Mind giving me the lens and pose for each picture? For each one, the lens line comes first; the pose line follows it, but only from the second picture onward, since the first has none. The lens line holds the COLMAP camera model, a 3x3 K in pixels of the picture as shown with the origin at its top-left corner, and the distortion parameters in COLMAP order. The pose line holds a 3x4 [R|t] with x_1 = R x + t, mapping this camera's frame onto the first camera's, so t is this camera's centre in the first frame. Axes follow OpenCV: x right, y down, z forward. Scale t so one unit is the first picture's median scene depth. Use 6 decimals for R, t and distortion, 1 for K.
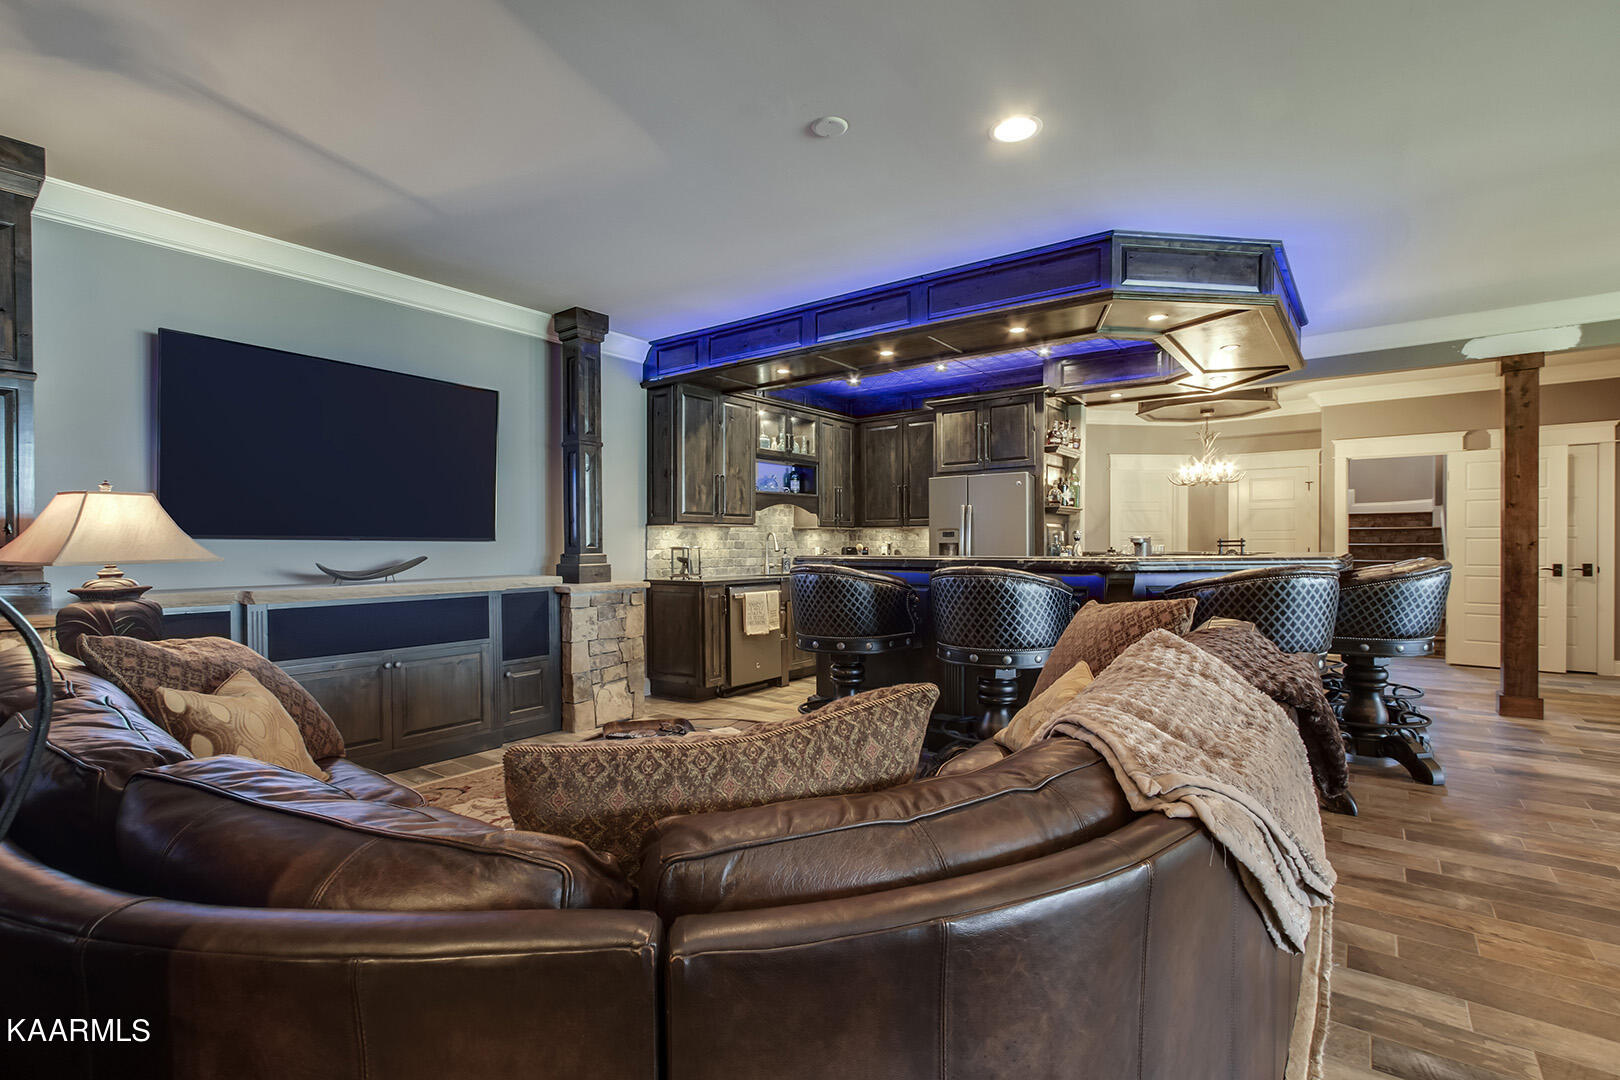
lens RADIAL K [[749.2, 0, 809.5], [0, 749.2, 550.6], [0, 0, 1]] dist [-0.003187, -0.001188]
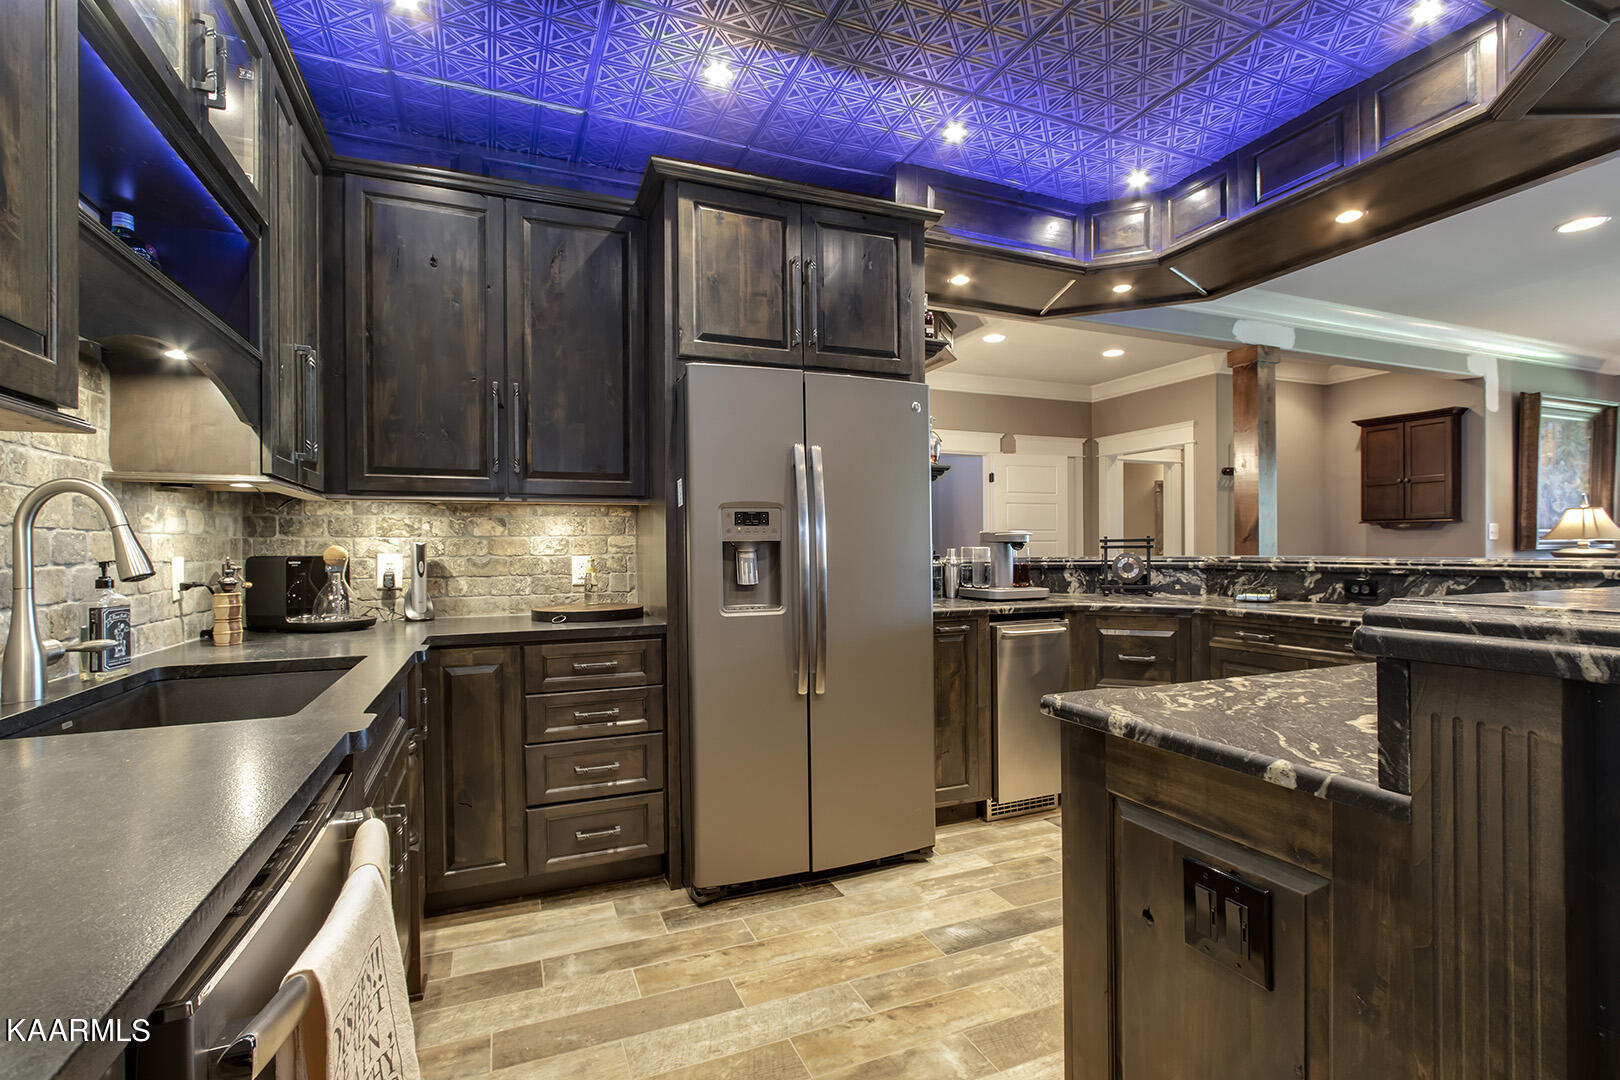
lens RADIAL K [[749.2, 0, 809.5], [0, 749.2, 550.6], [0, 0, 1]] dist [-0.003187, -0.001188]
pose [[0.508303, -0.003013, 0.861173, -0.123927], [0.011004, 0.999935, -0.002997, -0.004180], [-0.861108, 0.011000, 0.508304, 0.769710]]
